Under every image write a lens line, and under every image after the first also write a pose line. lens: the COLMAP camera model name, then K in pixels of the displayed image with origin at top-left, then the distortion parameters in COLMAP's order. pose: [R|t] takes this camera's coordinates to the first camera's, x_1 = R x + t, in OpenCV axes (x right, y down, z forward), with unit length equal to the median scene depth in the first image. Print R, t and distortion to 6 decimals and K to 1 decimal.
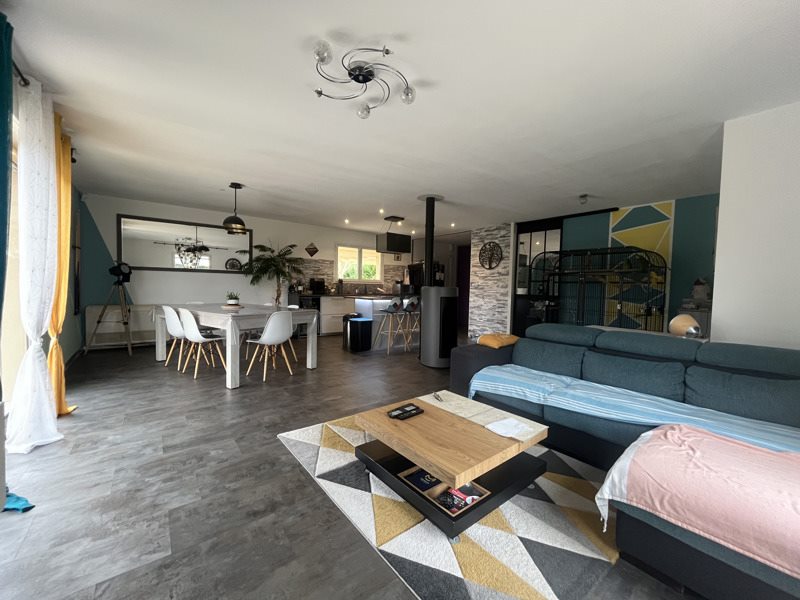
lens RADIAL K [[321.8, 0, 400.4], [0, 321.8, 301.0], [0, 0, 1]] dist [-0.002177, 0.000010]
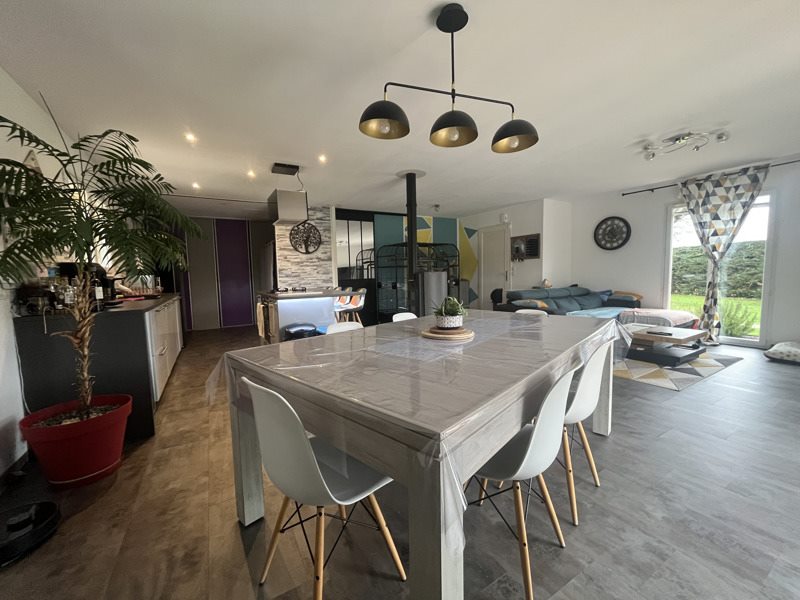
lens RADIAL K [[321.8, 0, 401.9], [0, 321.8, 297.3], [0, 0, 1]] dist [-0.002177, 0.000010]
pose [[0.127437, -0.104612, 0.986314, -0.558748], [0.073536, 0.992682, 0.095786, -0.044111], [-0.989117, 0.060323, 0.134197, 0.613193]]
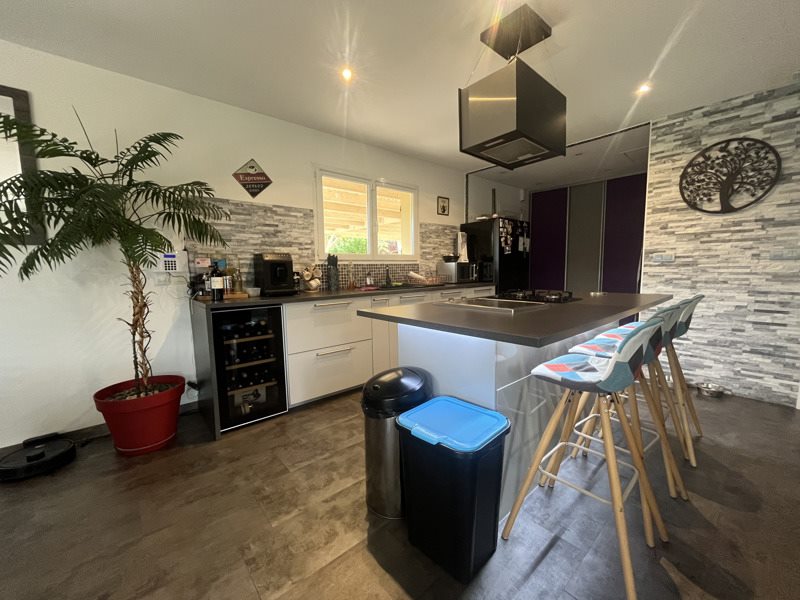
lens RADIAL K [[321.8, 0, 401.1], [0, 321.8, 299.8], [0, 0, 1]] dist [-0.002177, 0.000010]
pose [[0.997585, -0.044346, 0.053458, -0.129919], [0.041315, 0.997546, 0.056531, -0.031773], [-0.055833, -0.054185, 0.996969, 0.615984]]
